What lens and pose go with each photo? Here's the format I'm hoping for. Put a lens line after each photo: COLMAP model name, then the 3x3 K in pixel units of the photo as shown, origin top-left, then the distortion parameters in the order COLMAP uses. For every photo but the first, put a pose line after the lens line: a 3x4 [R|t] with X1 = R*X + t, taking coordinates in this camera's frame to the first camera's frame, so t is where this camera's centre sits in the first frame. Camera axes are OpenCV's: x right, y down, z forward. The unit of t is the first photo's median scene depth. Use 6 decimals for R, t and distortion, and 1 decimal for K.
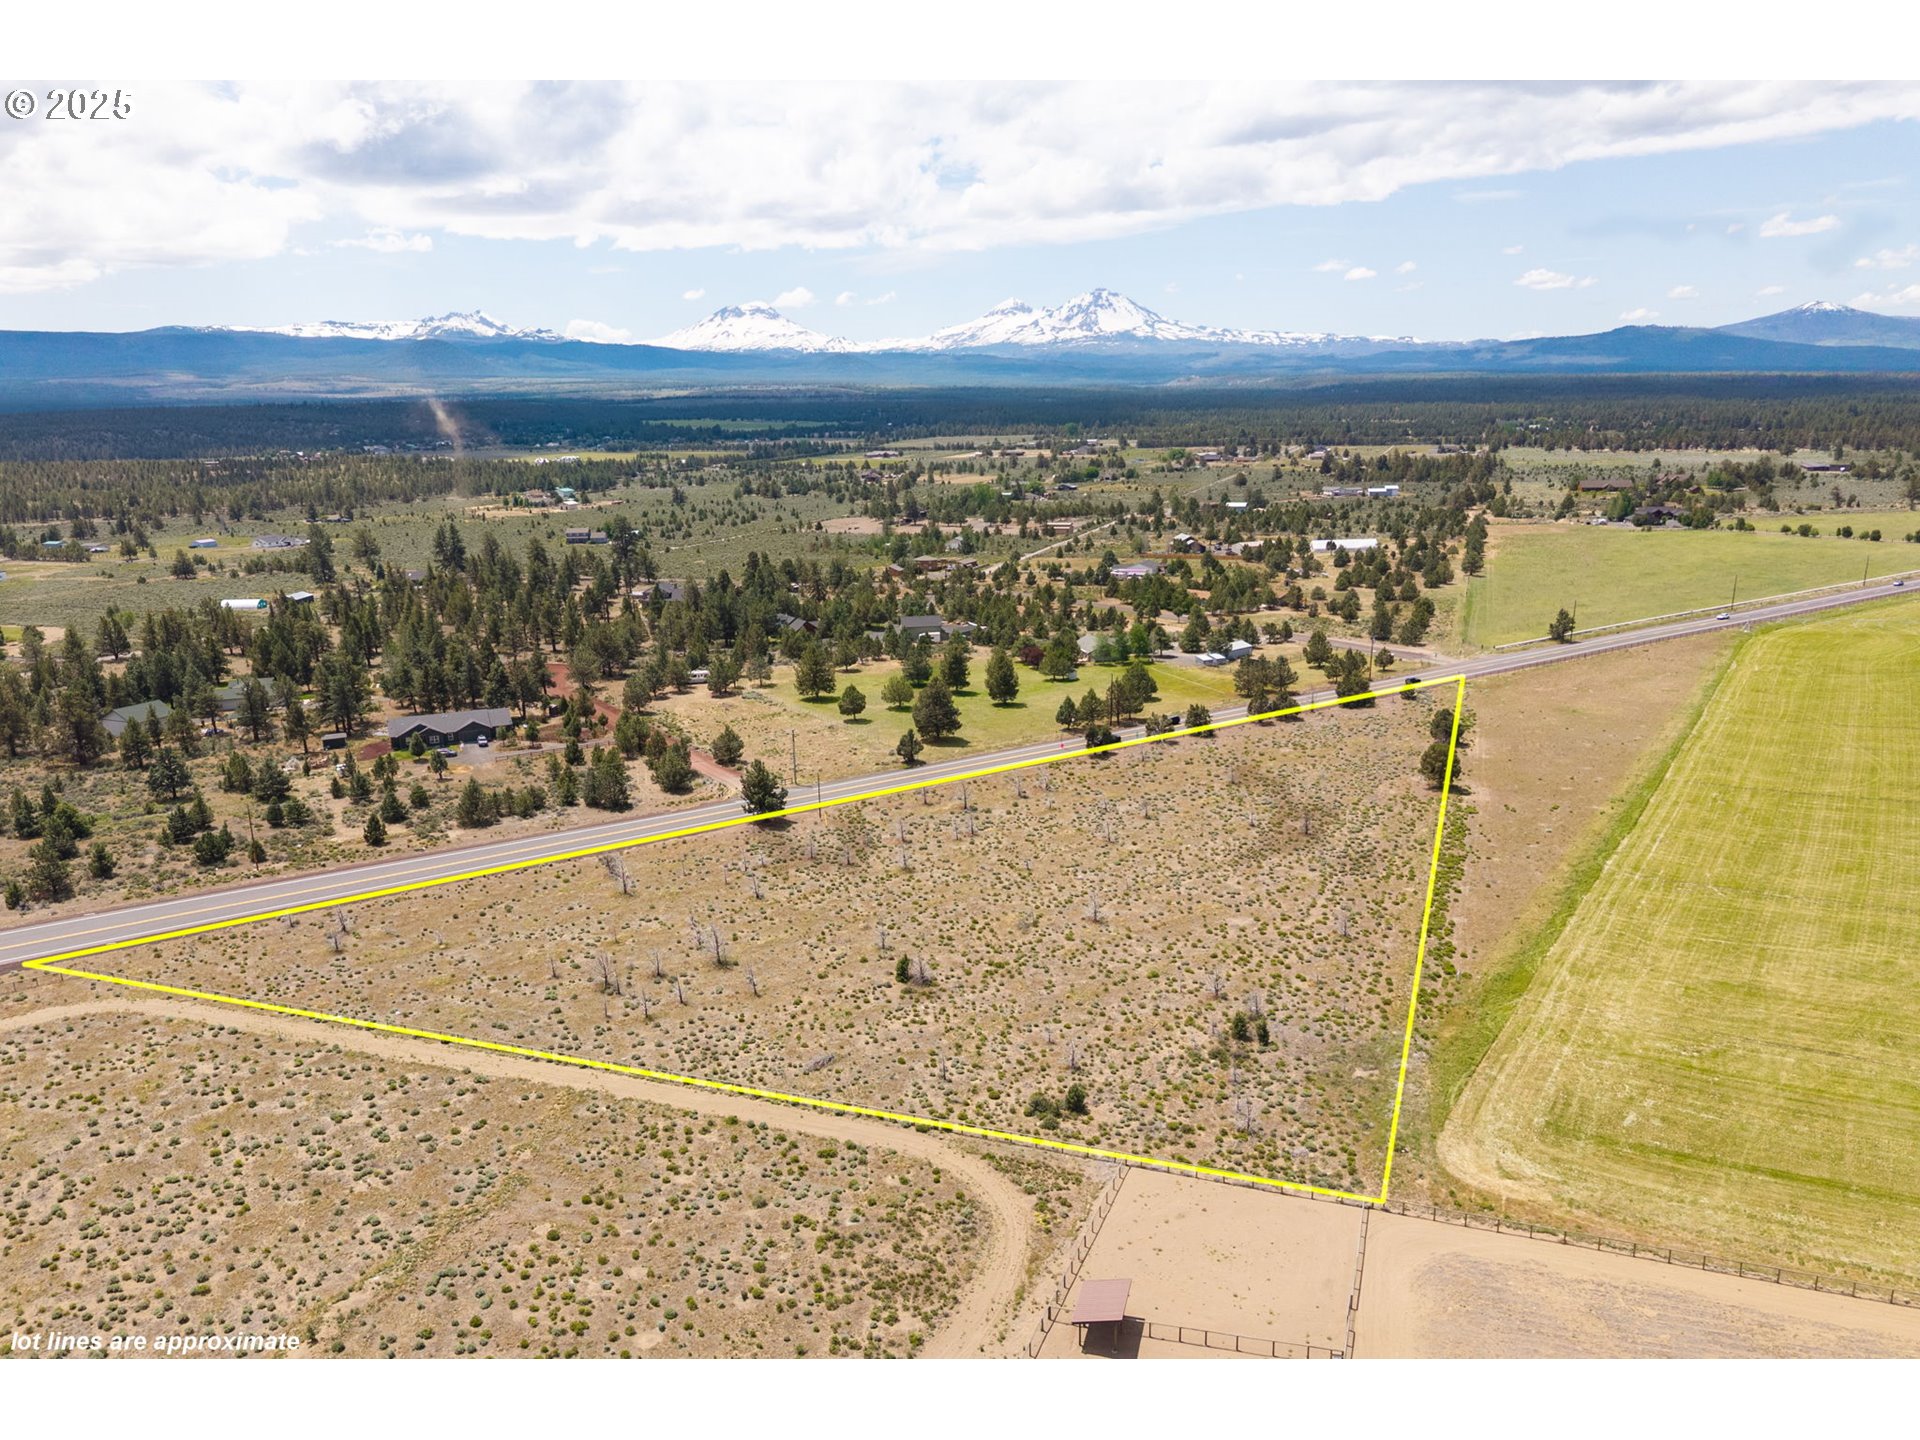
lens RADIAL K [[1386.2, 0, 933.2], [0, 1386.2, 752.9], [0, 0, 1]] dist [0.021954, -0.022948]
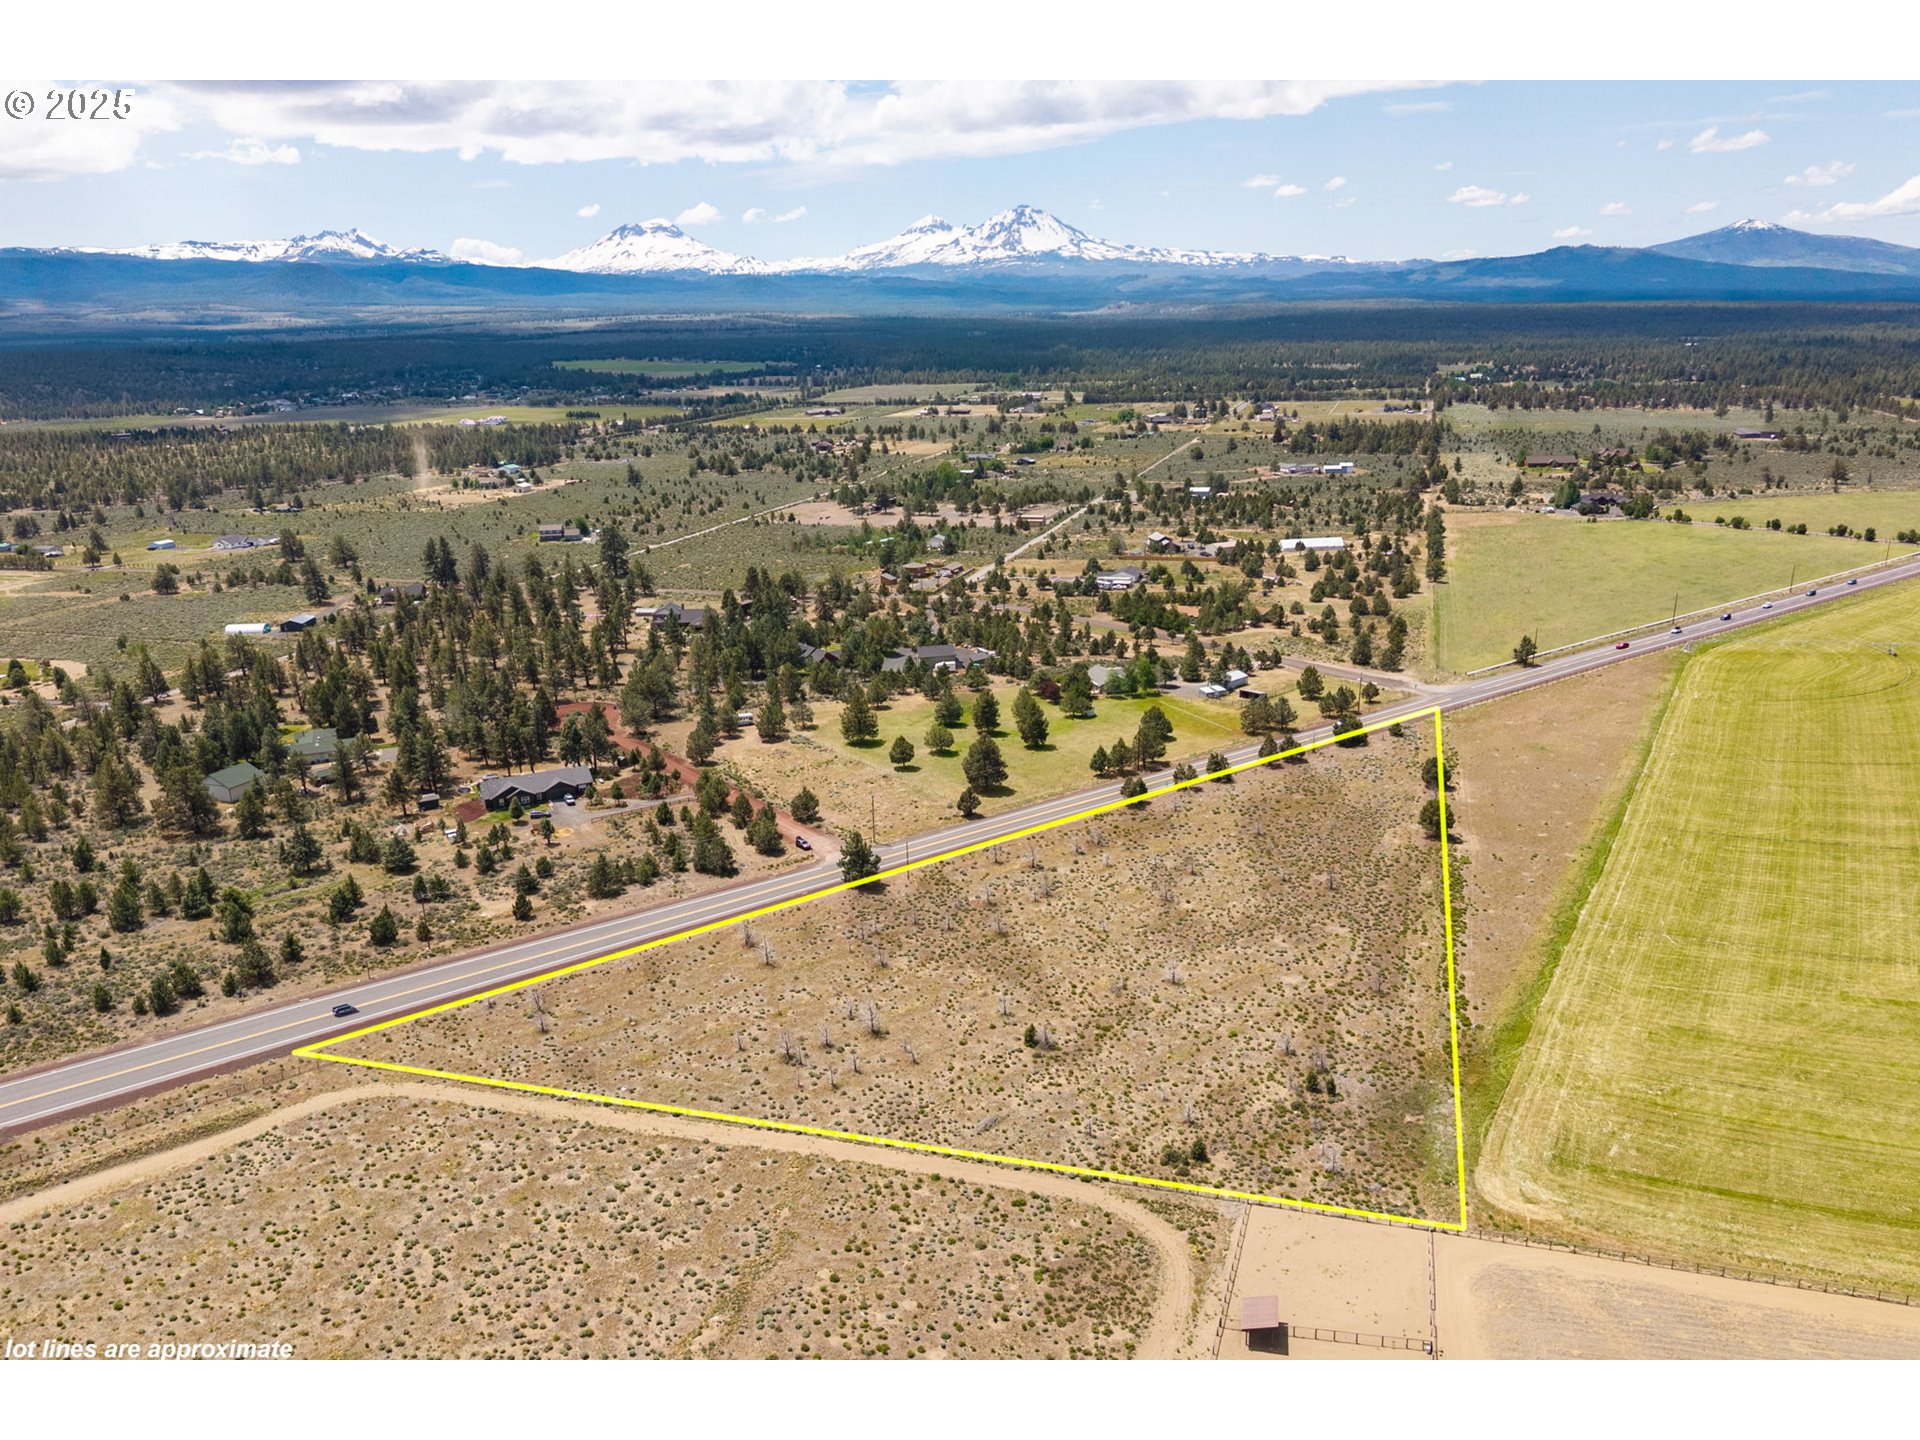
lens RADIAL K [[1462.3, 0, 949.0], [0, 1462.3, 717.3], [0, 0, 1]] dist [0.030381, -0.036122]
pose [[0.997666, -0.020483, 0.065137, -0.068117], [0.019386, 0.999660, 0.017437, -0.059009], [-0.065472, -0.016133, 0.997724, -0.111276]]
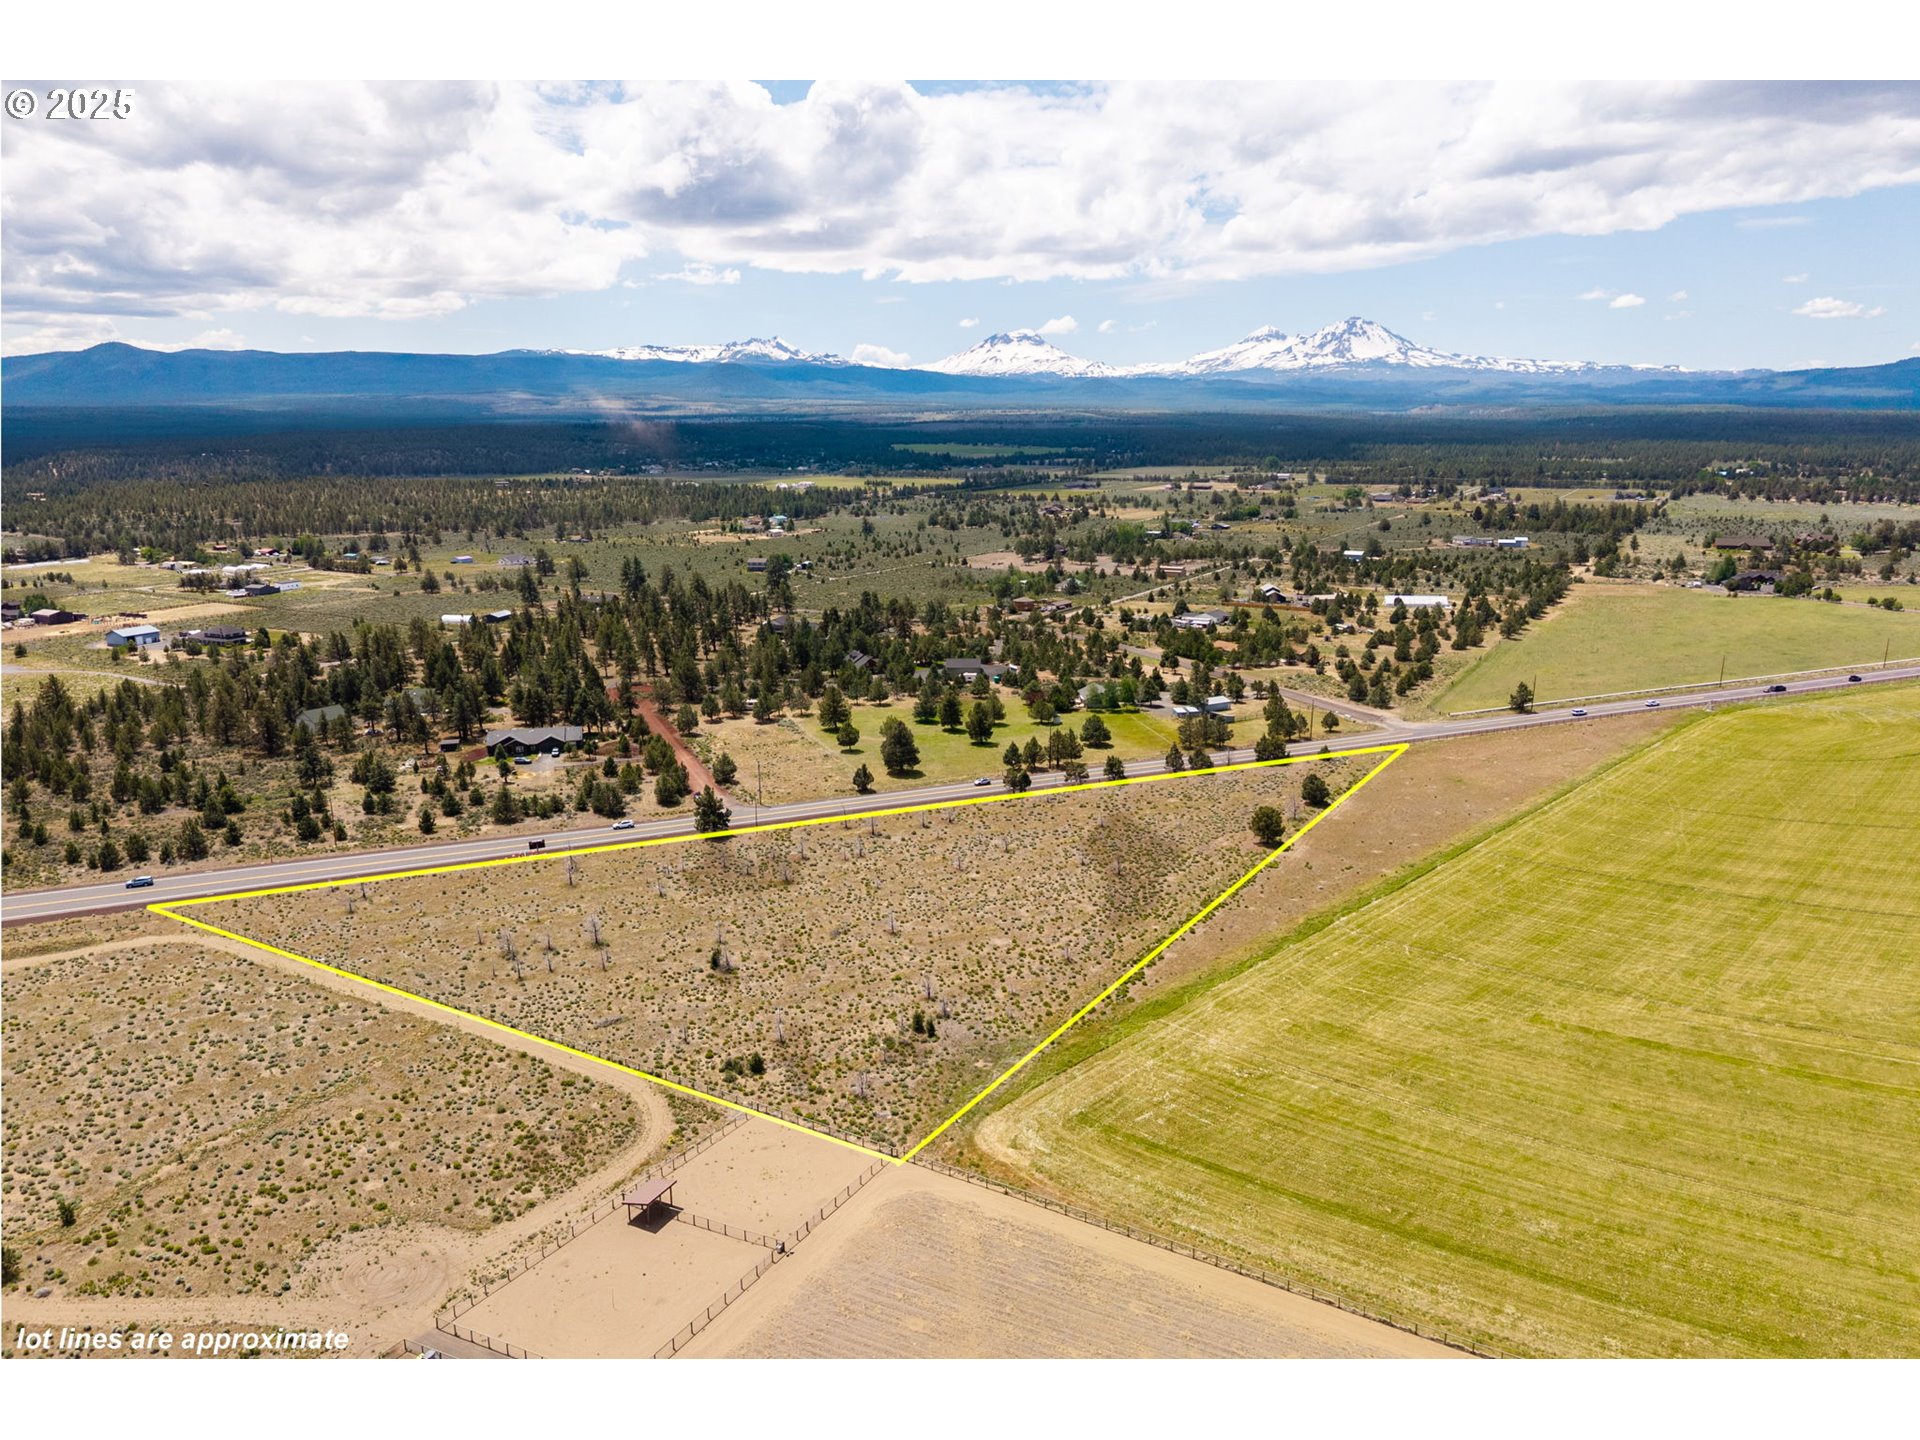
lens RADIAL K [[1301.1, 0, 958.2], [0, 1301.1, 737.7], [0, 0, 1]] dist [0.020451, -0.020653]
pose [[0.984748, 0.055612, -0.164858, 0.160325], [-0.056944, 0.998372, -0.003357, -0.026329], [0.164403, 0.012694, 0.986312, -0.081926]]
